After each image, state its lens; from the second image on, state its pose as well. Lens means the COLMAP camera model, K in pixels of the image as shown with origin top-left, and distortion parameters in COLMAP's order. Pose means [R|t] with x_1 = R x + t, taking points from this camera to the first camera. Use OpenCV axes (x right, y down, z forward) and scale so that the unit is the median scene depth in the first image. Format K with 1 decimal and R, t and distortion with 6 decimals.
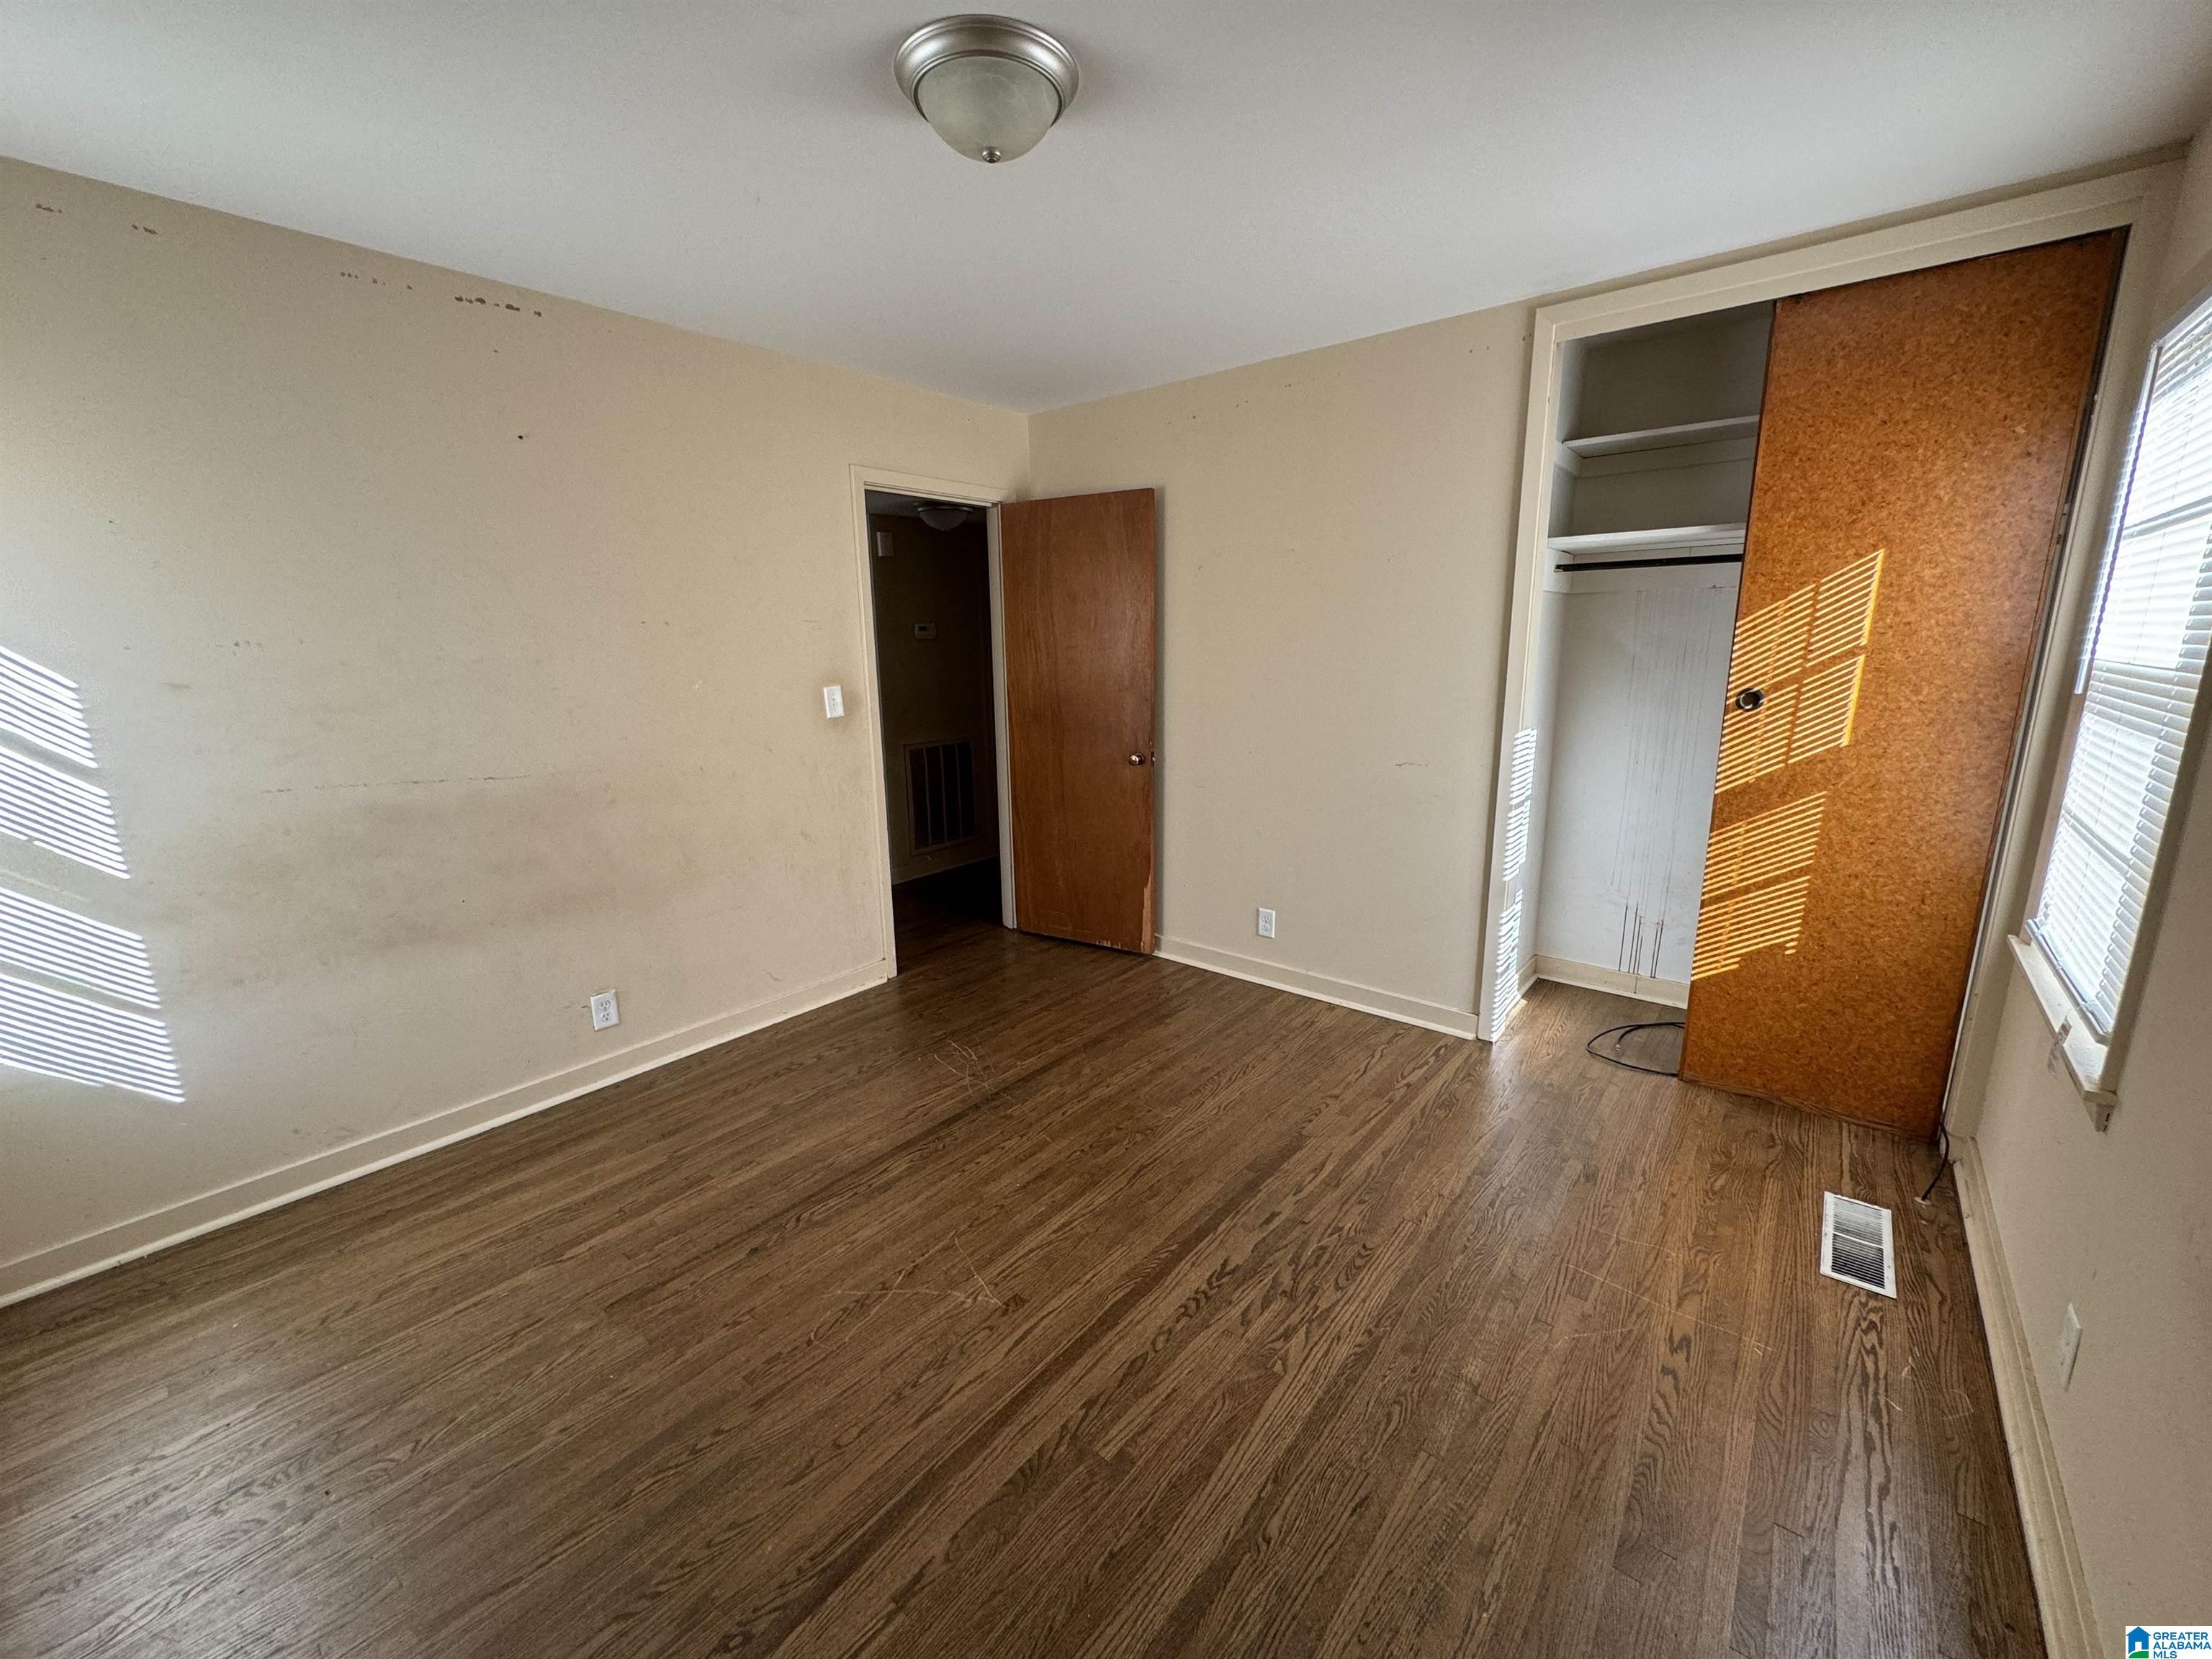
lens RADIAL K [[880.5, 0, 1103.6], [0, 880.5, 837.6], [0, 0, 1]] dist [-0.004382, 0.000394]
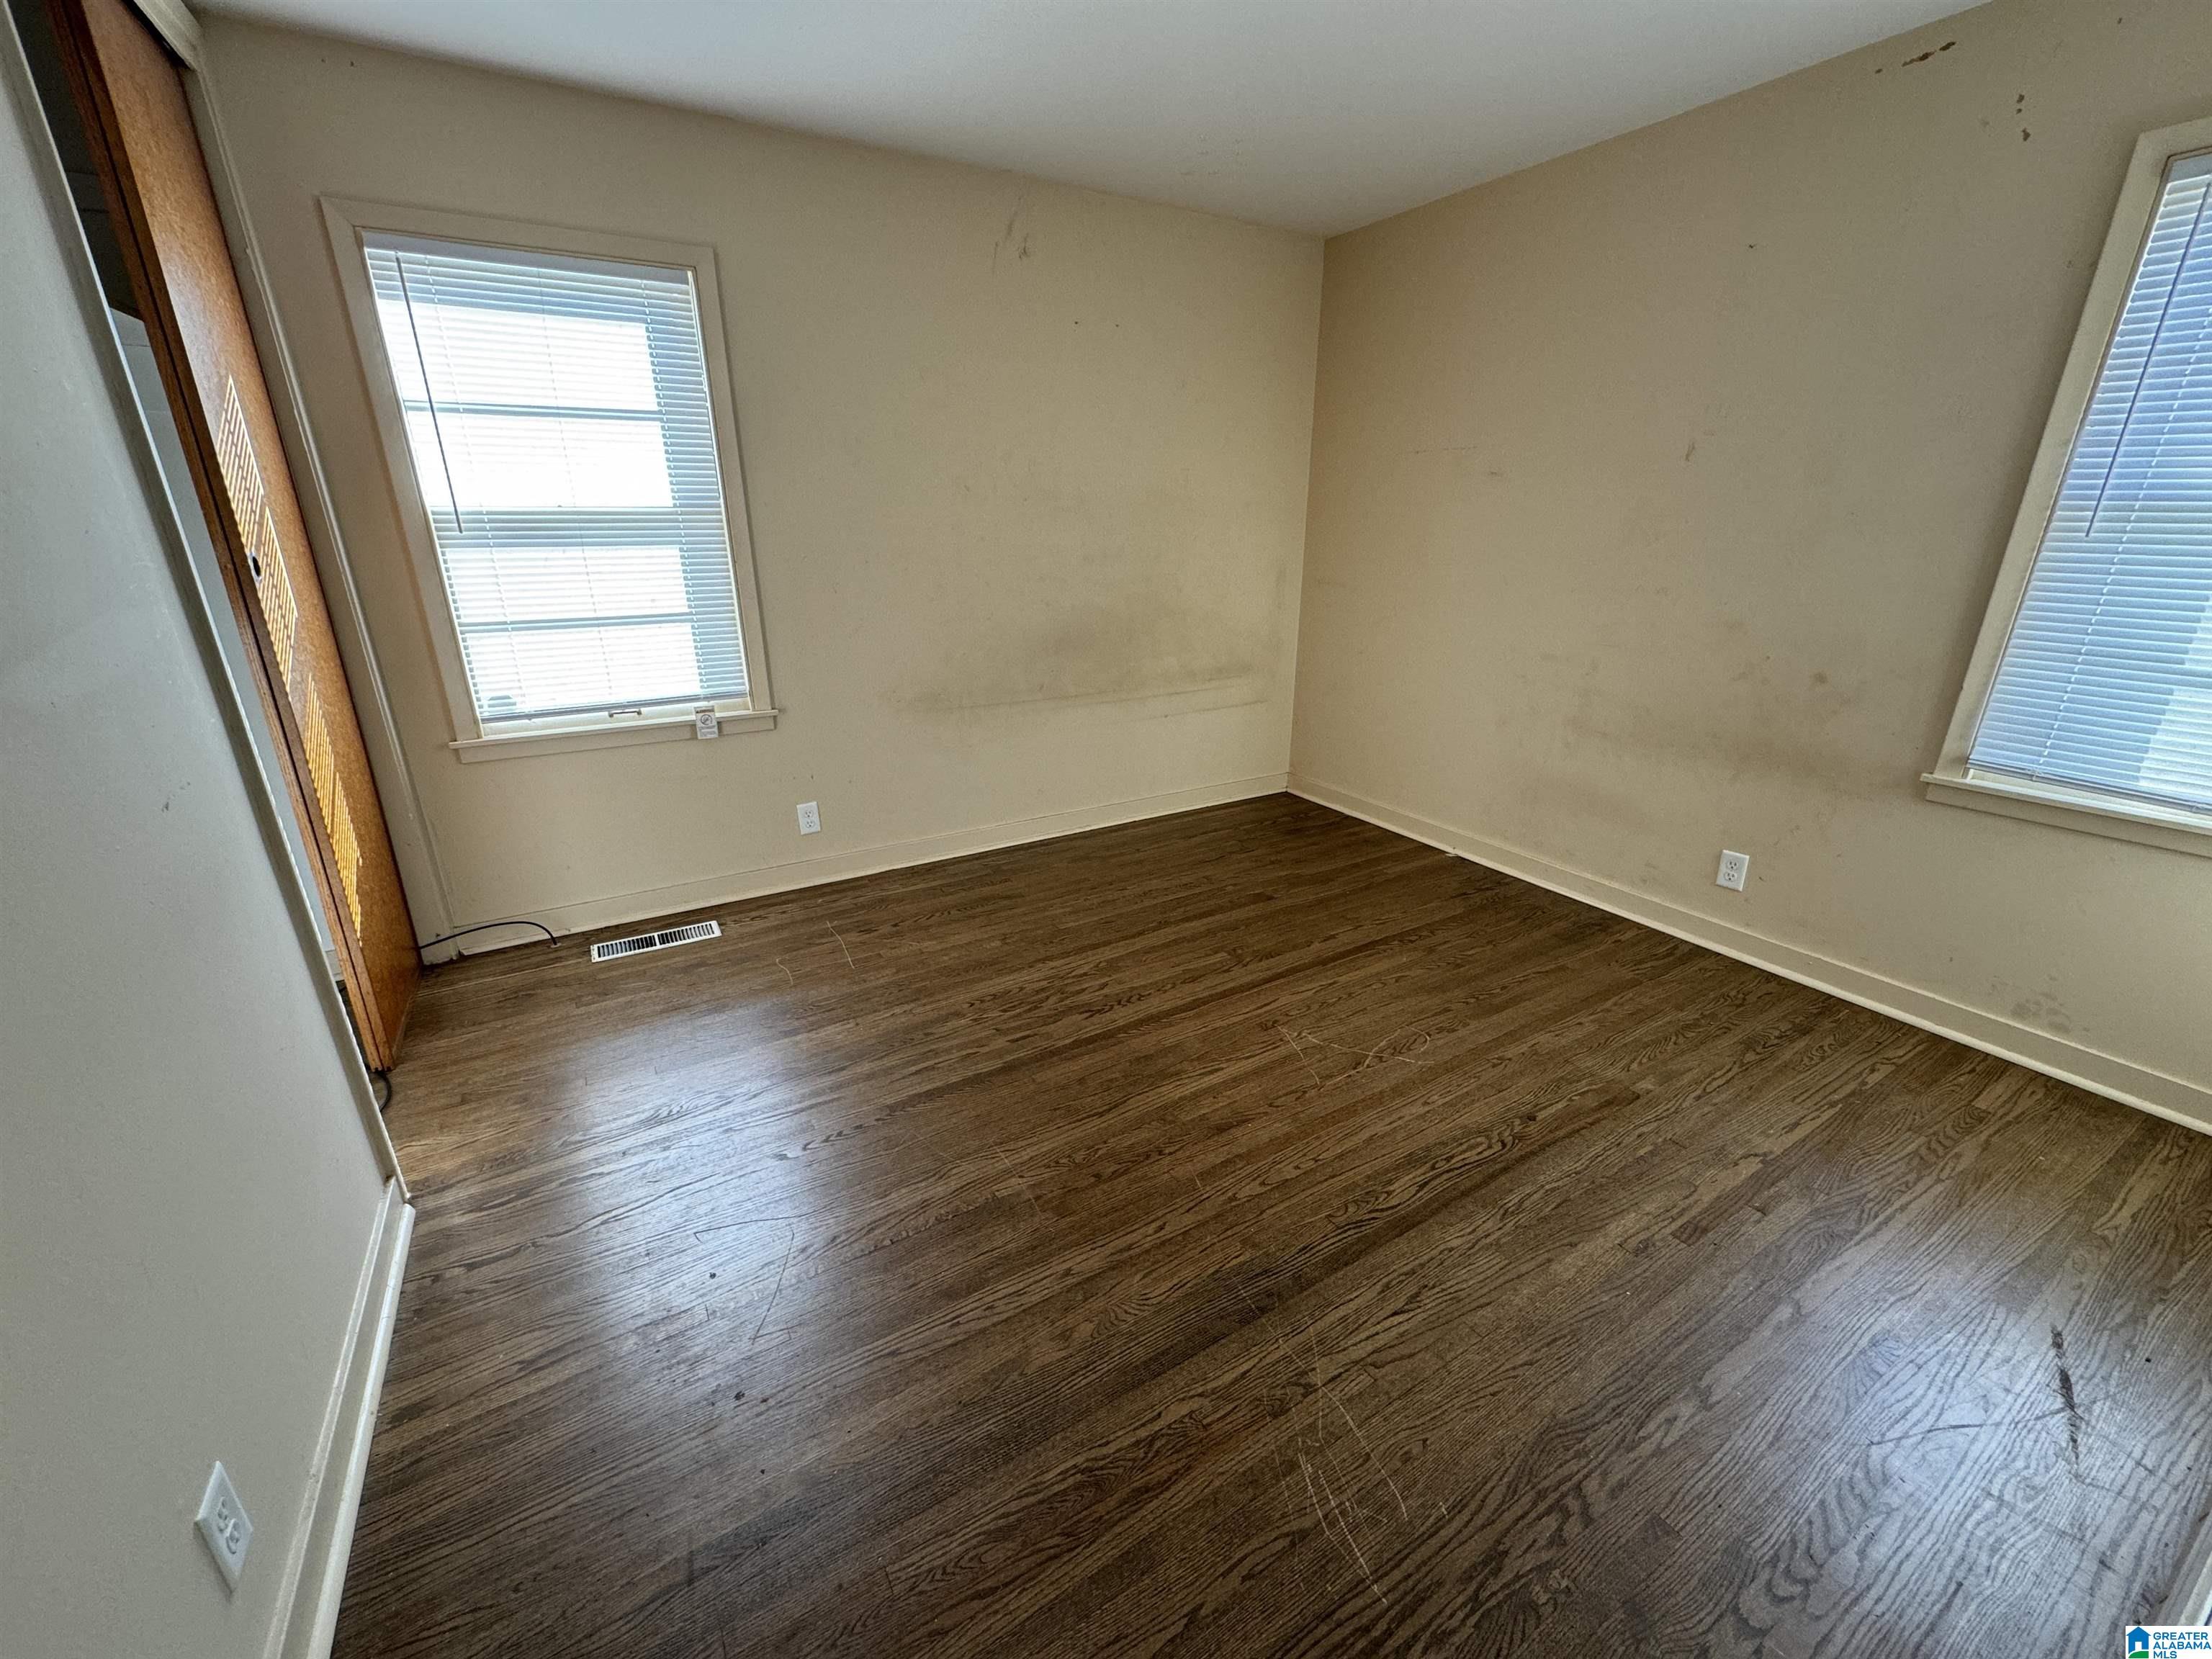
lens RADIAL K [[880.5, 0, 1100.7], [0, 880.5, 824.4], [0, 0, 1]] dist [-0.004382, 0.000394]
pose [[-0.941598, -0.095841, 0.322812, -0.233633], [0.090211, 0.851807, 0.516029, -0.350835], [-0.324430, 0.515013, -0.793414, 1.762492]]
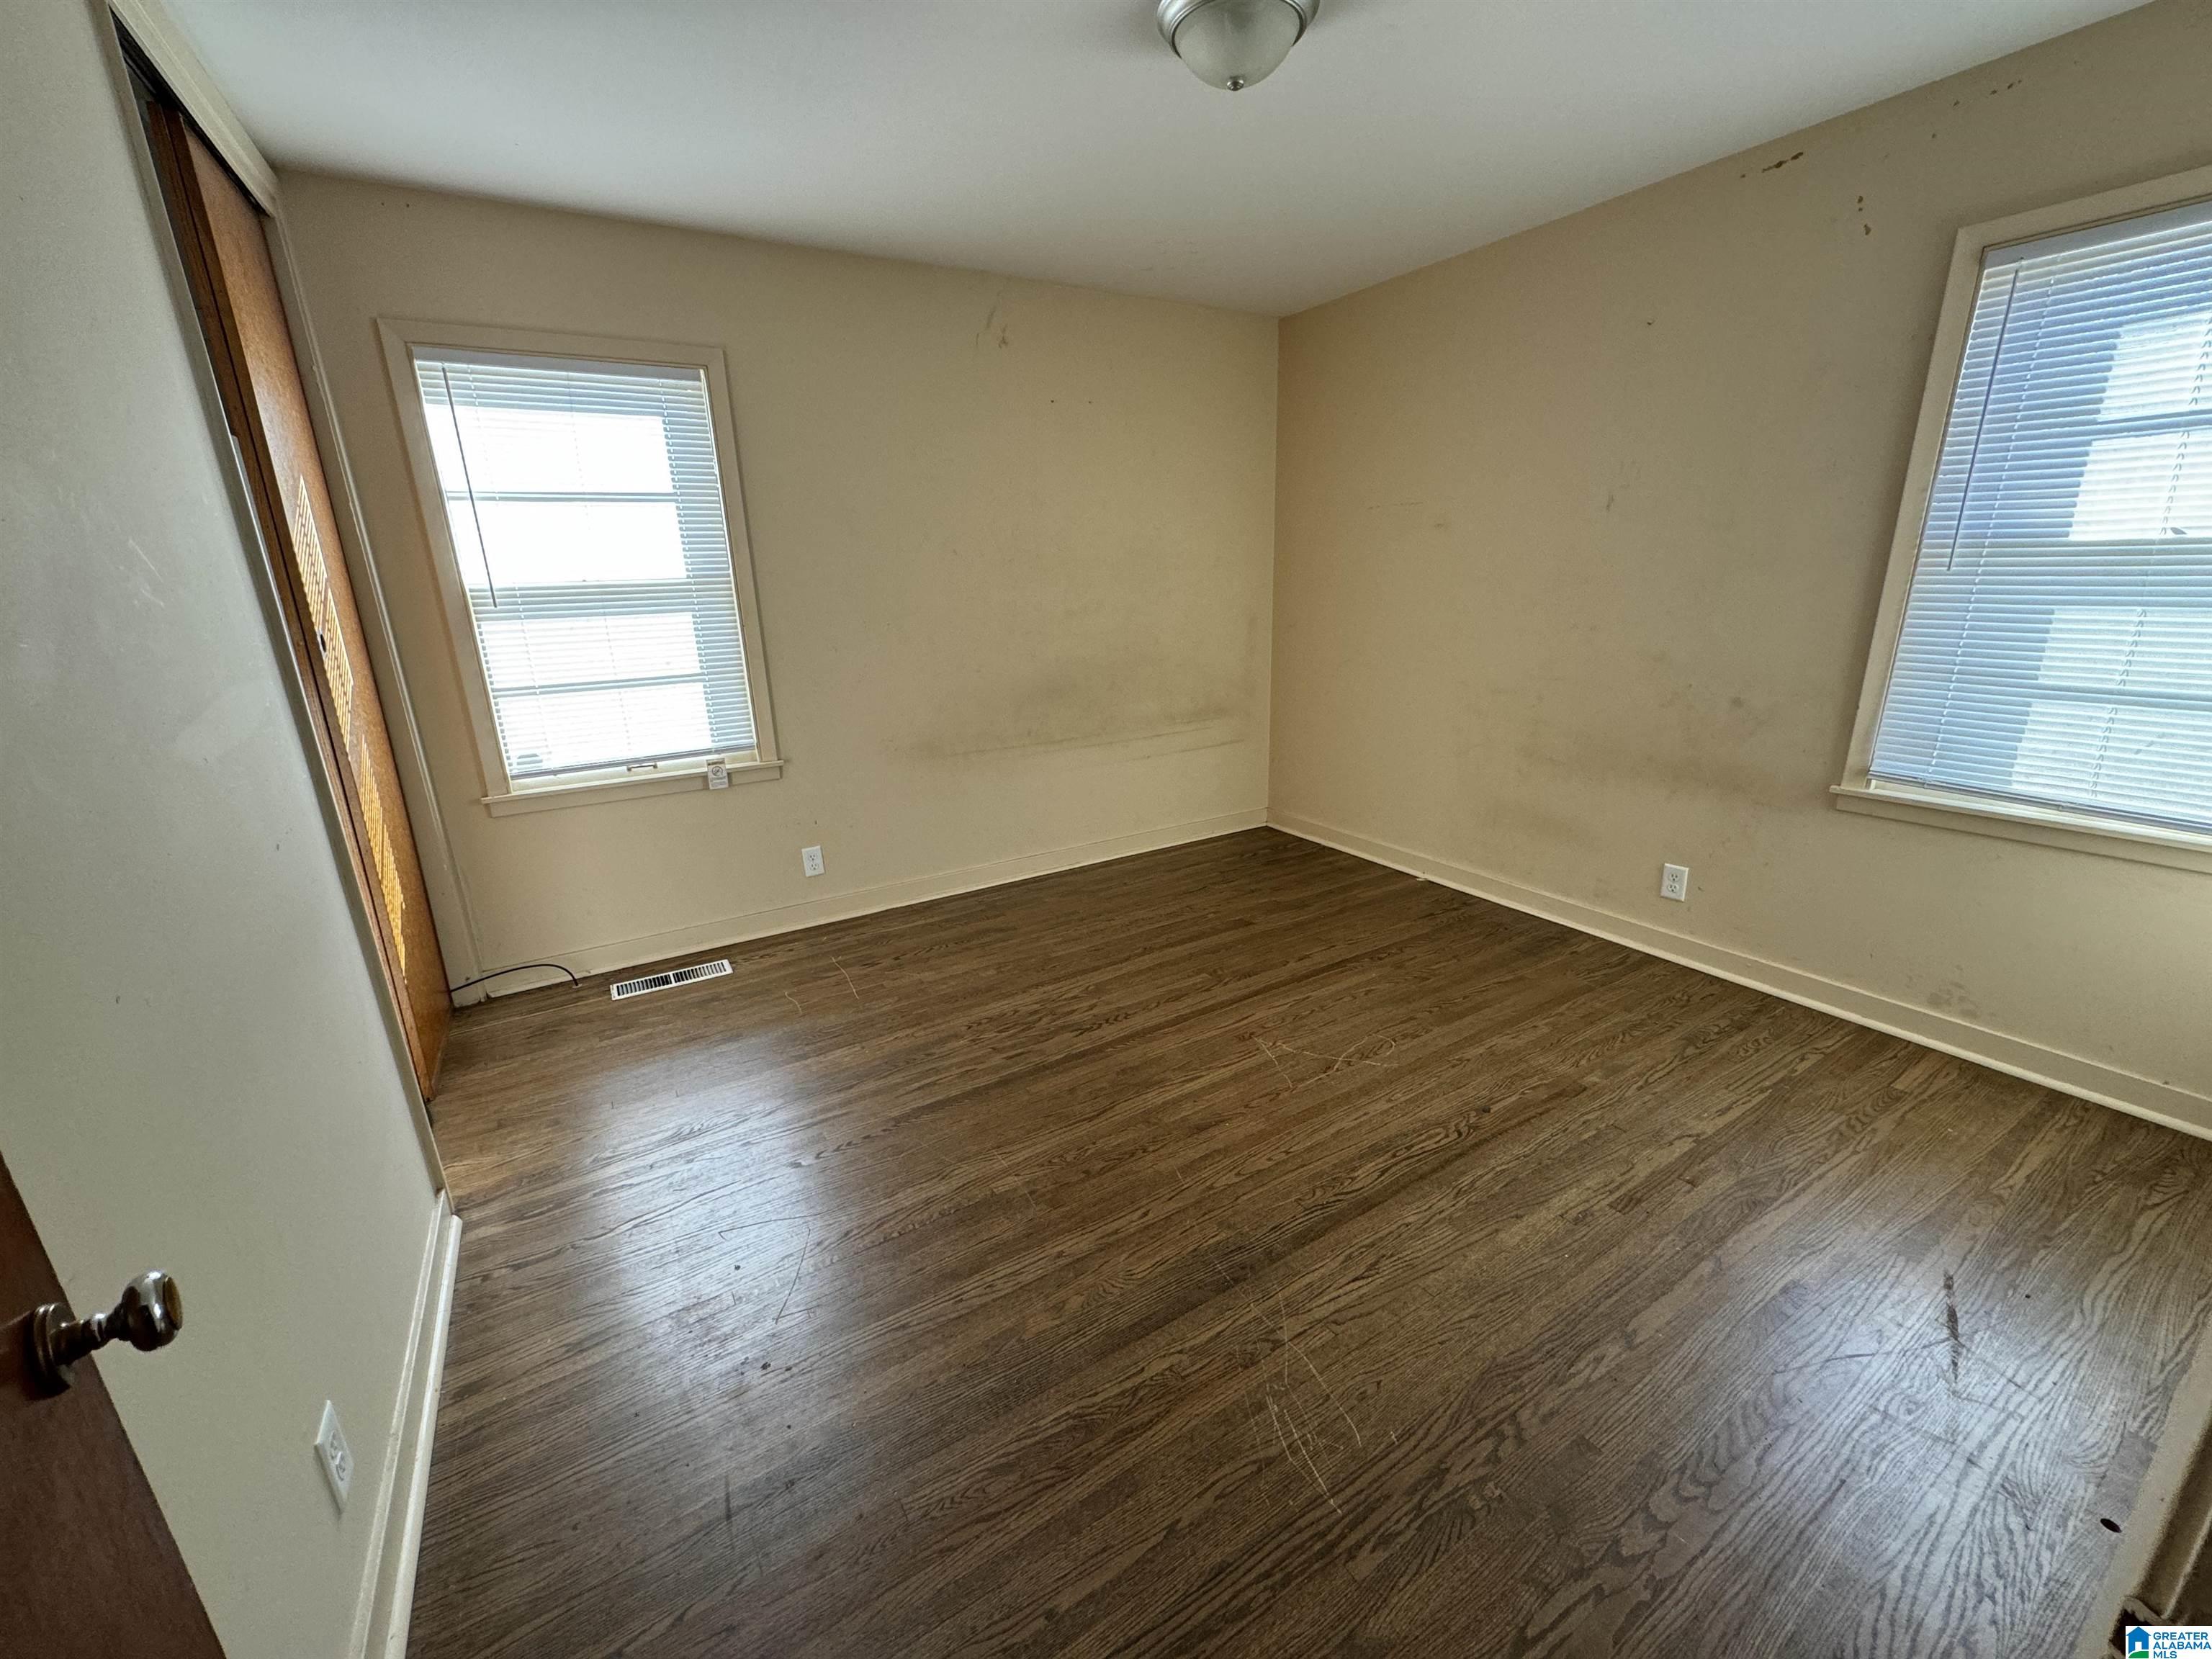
lens RADIAL K [[880.5, 0, 1100.3], [0, 880.5, 822.9], [0, 0, 1]] dist [-0.004382, 0.000394]
pose [[-0.944854, -0.050056, 0.323642, -0.286147], [0.113869, 0.876375, 0.467976, -0.379589], [-0.307057, 0.479022, -0.822347, 1.849747]]
